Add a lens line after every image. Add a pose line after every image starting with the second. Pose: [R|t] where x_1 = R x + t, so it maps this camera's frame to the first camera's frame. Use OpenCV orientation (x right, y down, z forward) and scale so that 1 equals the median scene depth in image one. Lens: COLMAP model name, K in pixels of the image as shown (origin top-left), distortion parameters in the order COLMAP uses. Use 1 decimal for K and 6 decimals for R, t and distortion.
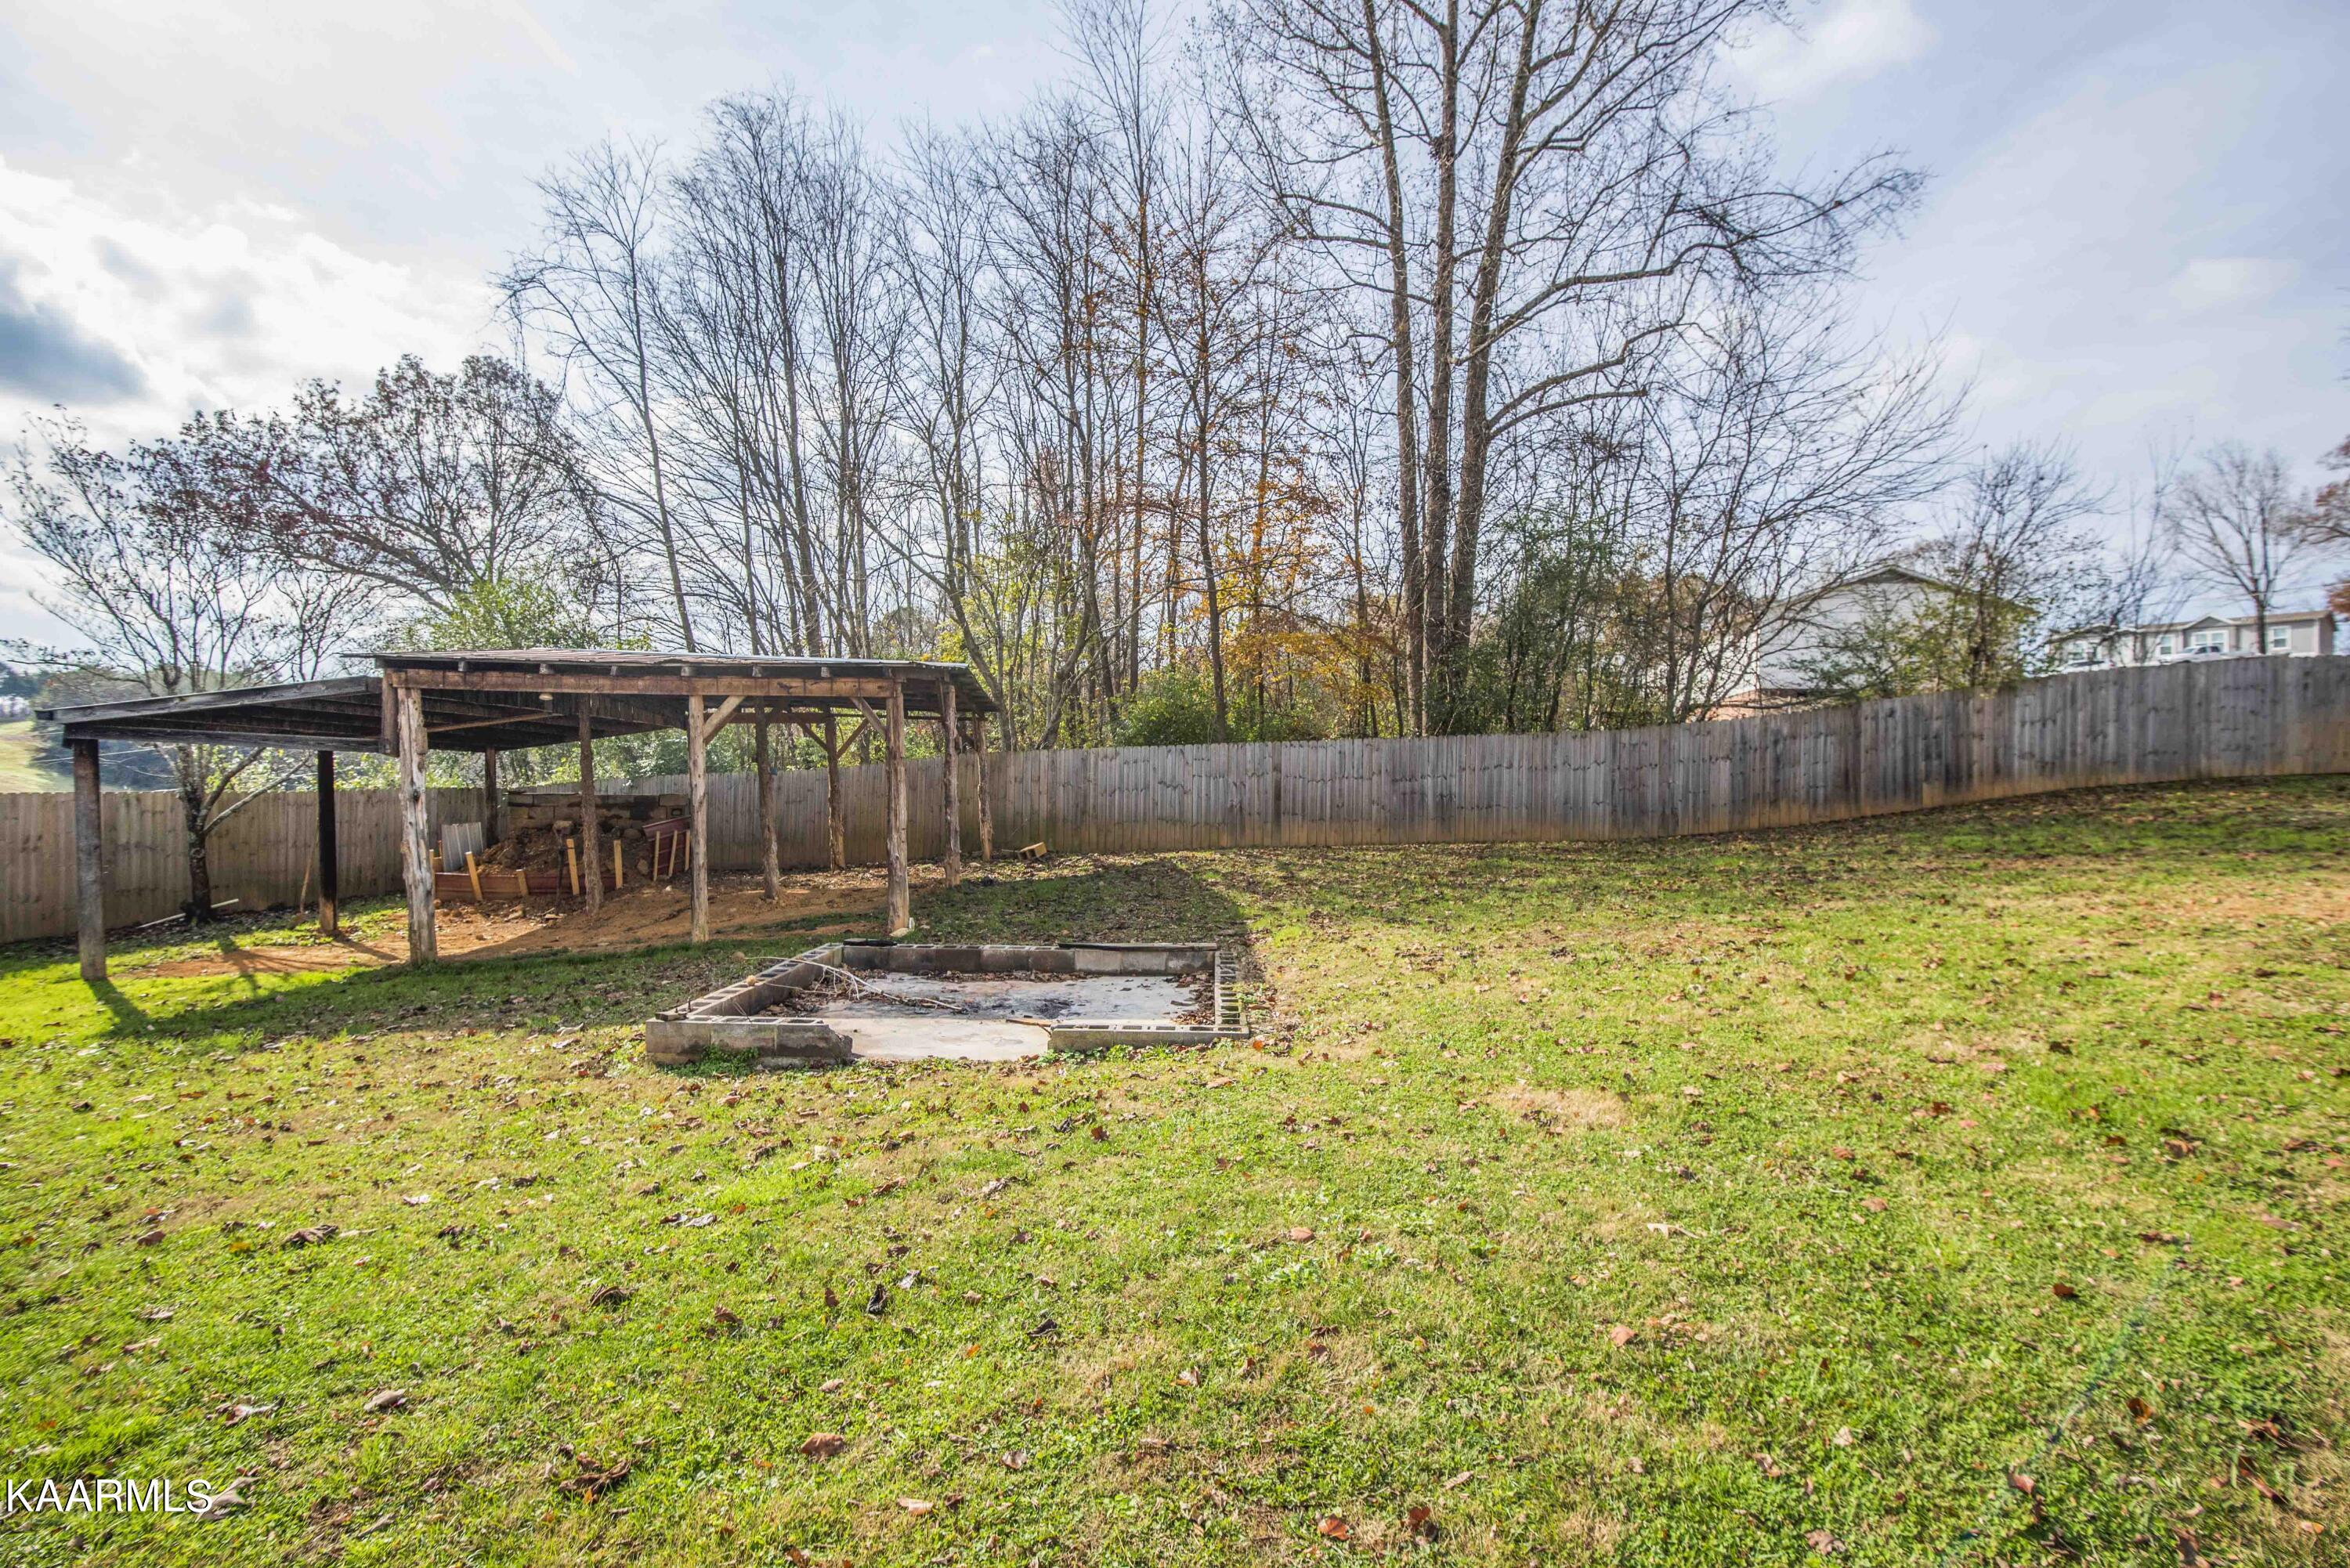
lens RADIAL K [[1078.8, 0, 1172.3], [0, 1078.8, 803.9], [0, 0, 1]] dist [-0.033893, -0.000660]
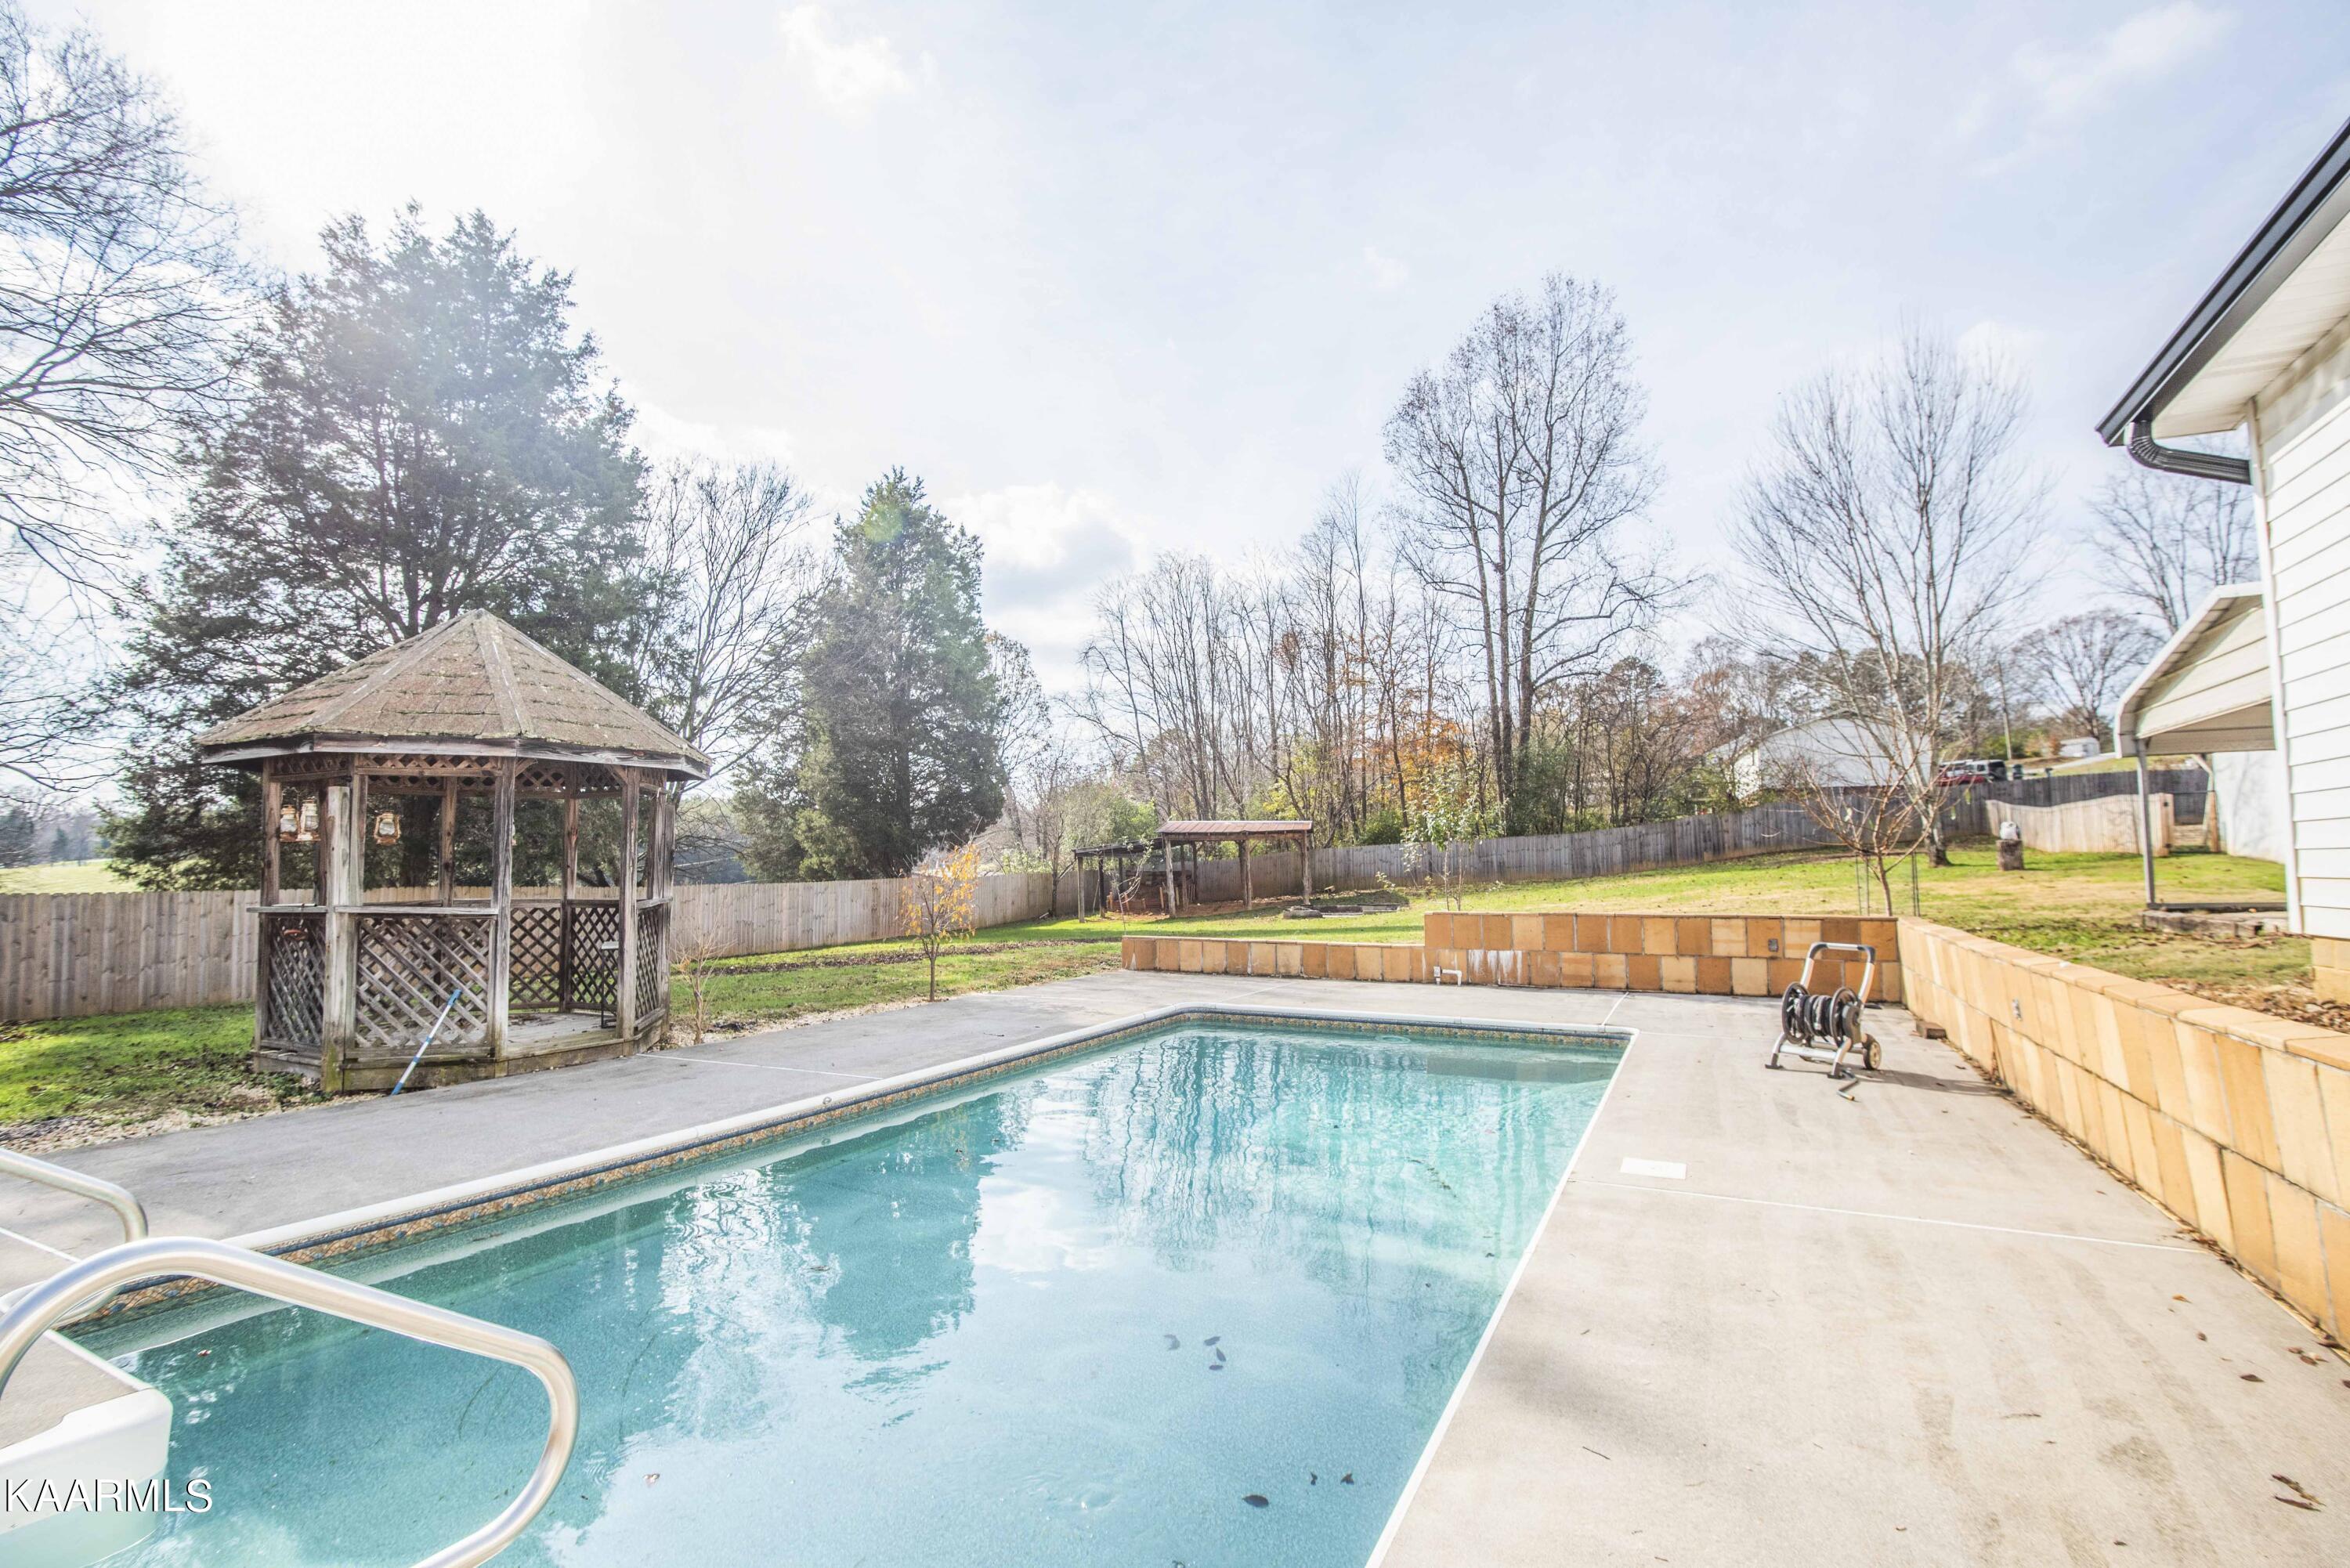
lens RADIAL K [[1078.8, 0, 1195.1], [0, 1078.8, 779.7], [0, 0, 1]] dist [-0.033893, -0.000660]
pose [[0.983088, -0.038468, -0.179048, 0.016783], [0.021266, 0.995055, -0.097022, 0.021296], [0.181895, 0.091574, 0.979045, -1.207521]]
